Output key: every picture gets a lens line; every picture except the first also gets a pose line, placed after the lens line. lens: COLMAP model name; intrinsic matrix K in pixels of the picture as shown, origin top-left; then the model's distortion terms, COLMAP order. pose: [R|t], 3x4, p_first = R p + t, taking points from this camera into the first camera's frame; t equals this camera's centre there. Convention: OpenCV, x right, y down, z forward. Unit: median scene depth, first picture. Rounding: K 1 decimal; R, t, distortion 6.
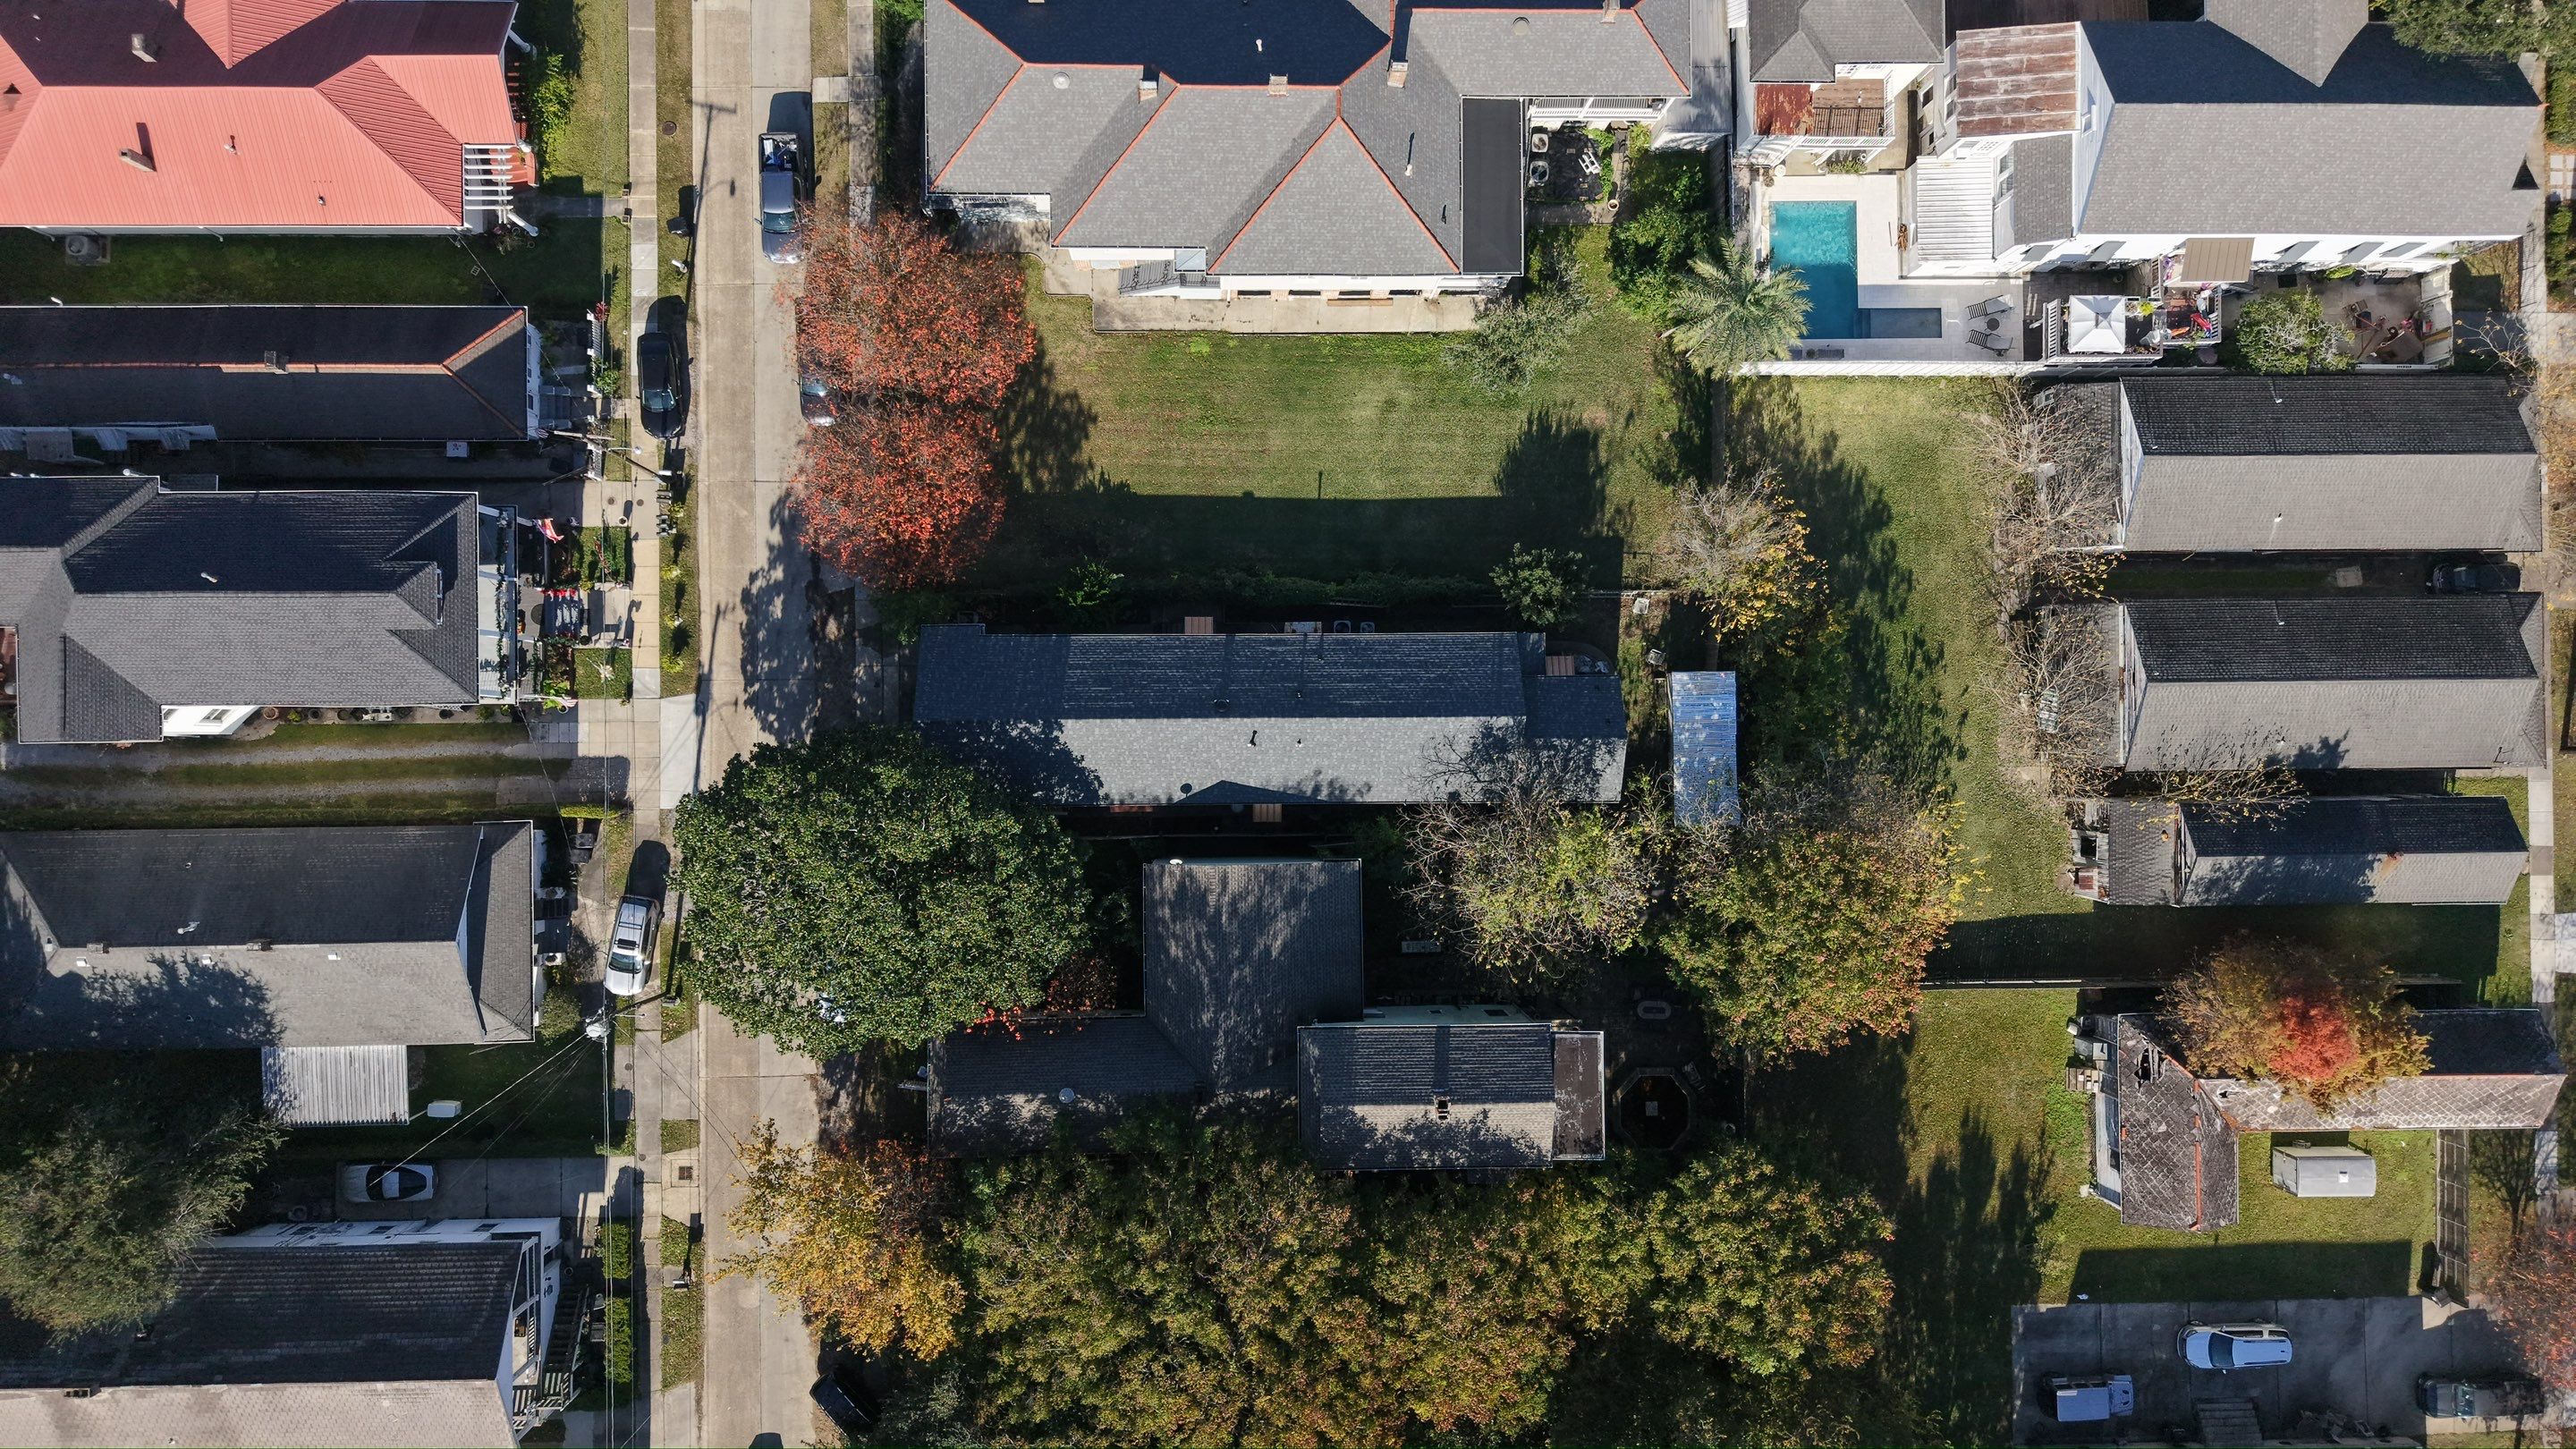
lens RADIAL K [[1662.6, 0, 1282.2], [0, 1662.6, 708.6], [0, 0, 1]] dist [0.095415, -0.182271]
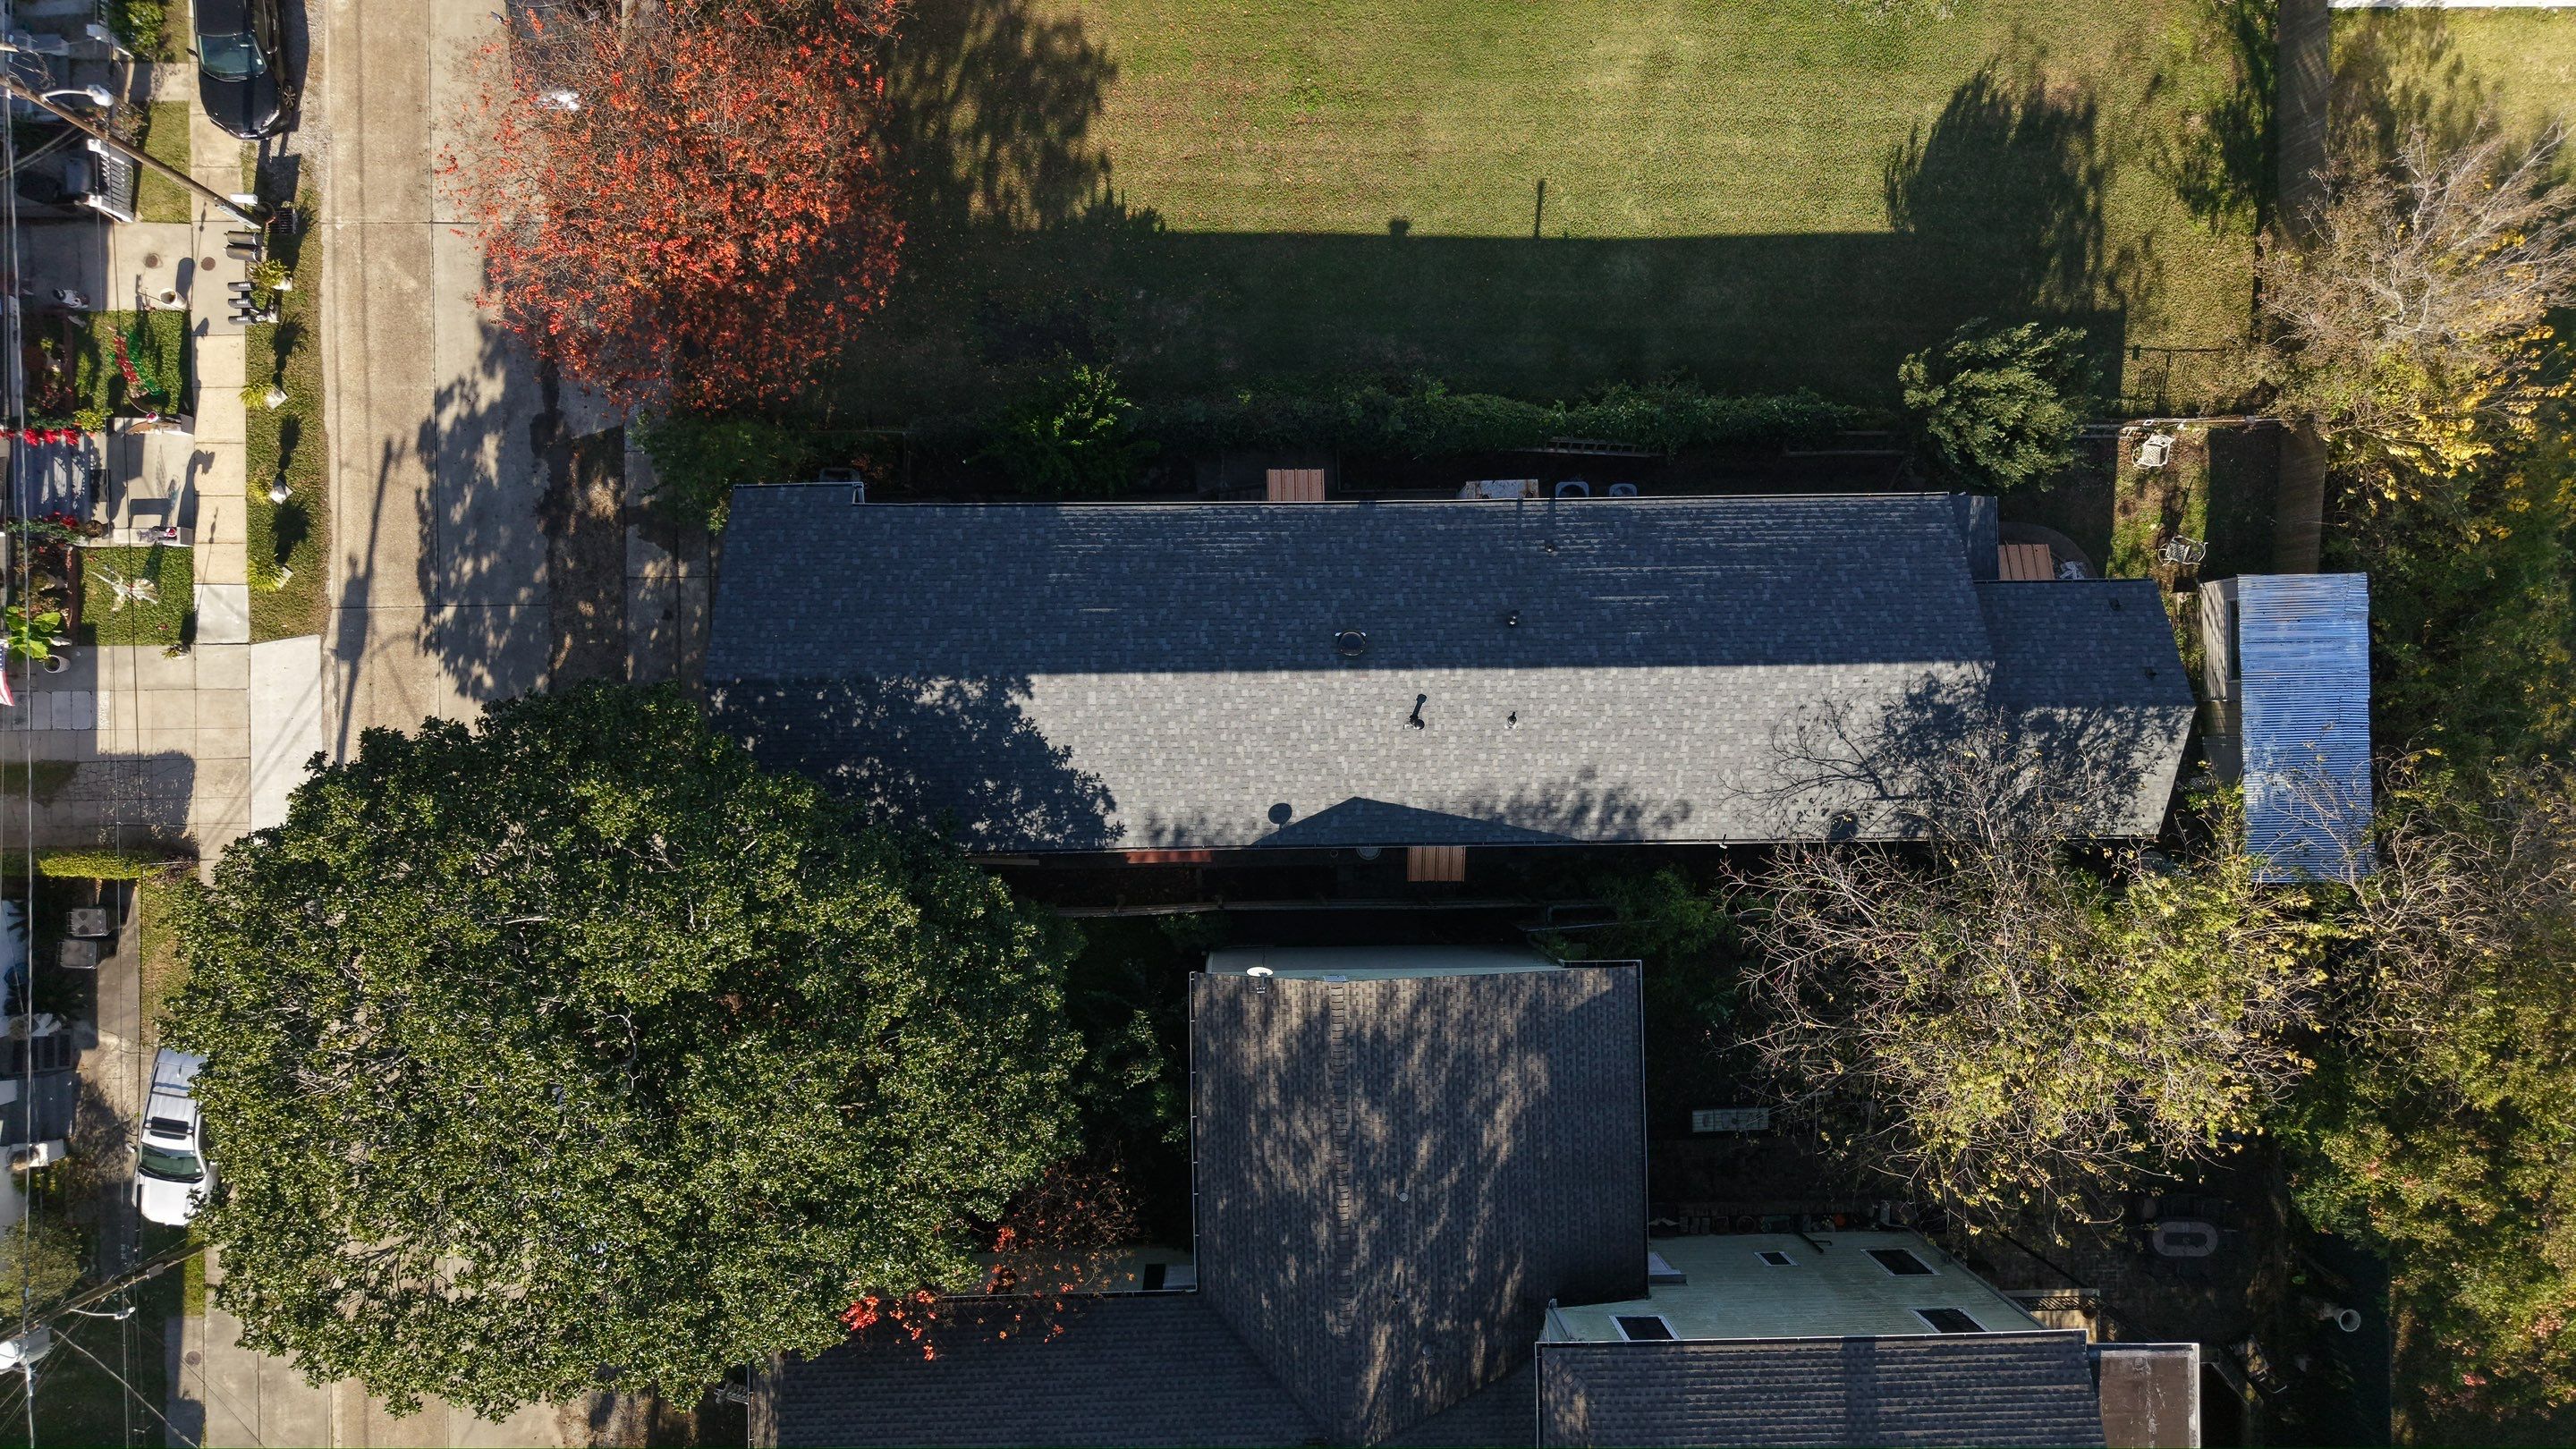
lens RADIAL K [[1728.2, 0, 1275.5], [0, 1728.2, 721.3], [0, 0, 1]] dist [0.006637, -0.003674]
pose [[0.999905, -0.006002, -0.012442, -0.049562], [0.006137, 0.999923, 0.010789, 0.014212], [0.012376, -0.010864, 0.999864, 0.476815]]
